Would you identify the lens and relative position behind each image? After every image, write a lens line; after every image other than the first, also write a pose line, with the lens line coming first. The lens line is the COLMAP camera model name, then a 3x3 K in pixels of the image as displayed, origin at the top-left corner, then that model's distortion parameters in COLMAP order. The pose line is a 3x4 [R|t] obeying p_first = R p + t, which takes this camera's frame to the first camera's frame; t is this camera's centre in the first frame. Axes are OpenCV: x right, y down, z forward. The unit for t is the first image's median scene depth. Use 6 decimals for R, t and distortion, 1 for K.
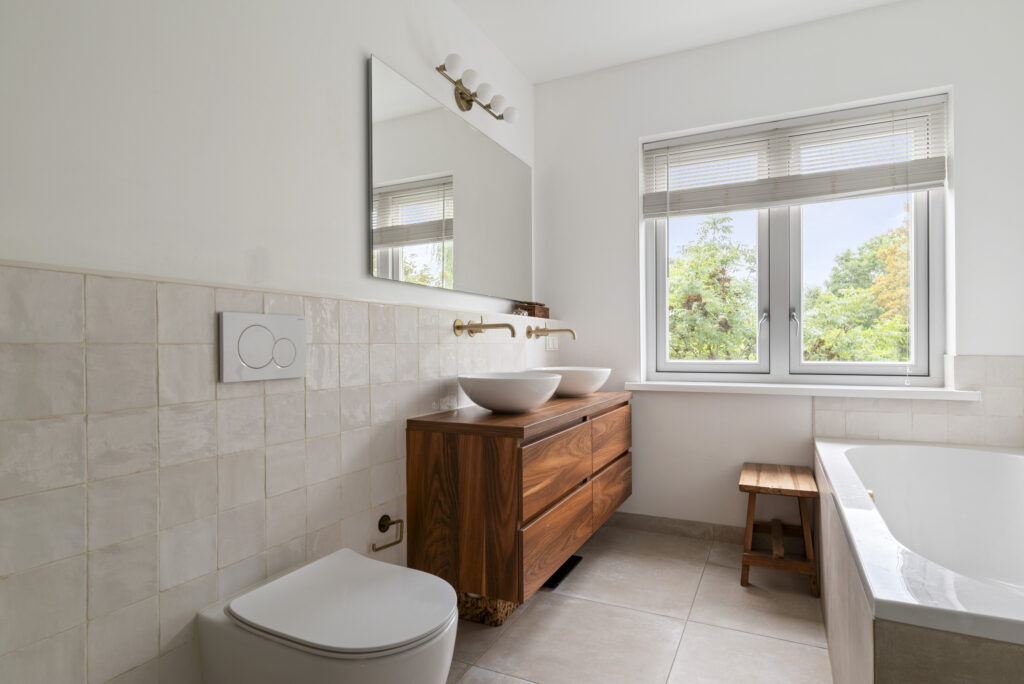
lens RADIAL K [[499.8, 0, 531.5], [0, 499.8, 348.4], [0, 0, 1]] dist [-0.004577, -0.002190]
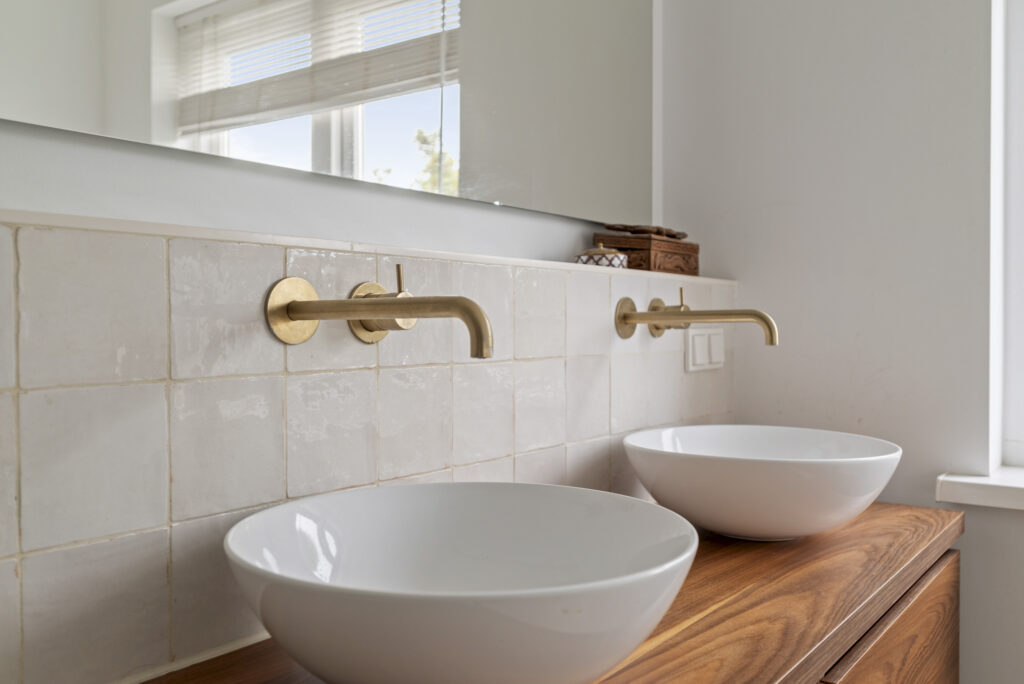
lens RADIAL K [[908.2, 0, 512.9], [0, 908.2, 339.9], [0, 0, 1]] dist [-0.020359, -0.011105]
pose [[0.979028, 0.011179, -0.203418, 0.040910], [-0.009178, 0.999900, 0.010777, -0.023329], [0.203518, -0.008684, 0.979033, 0.402373]]
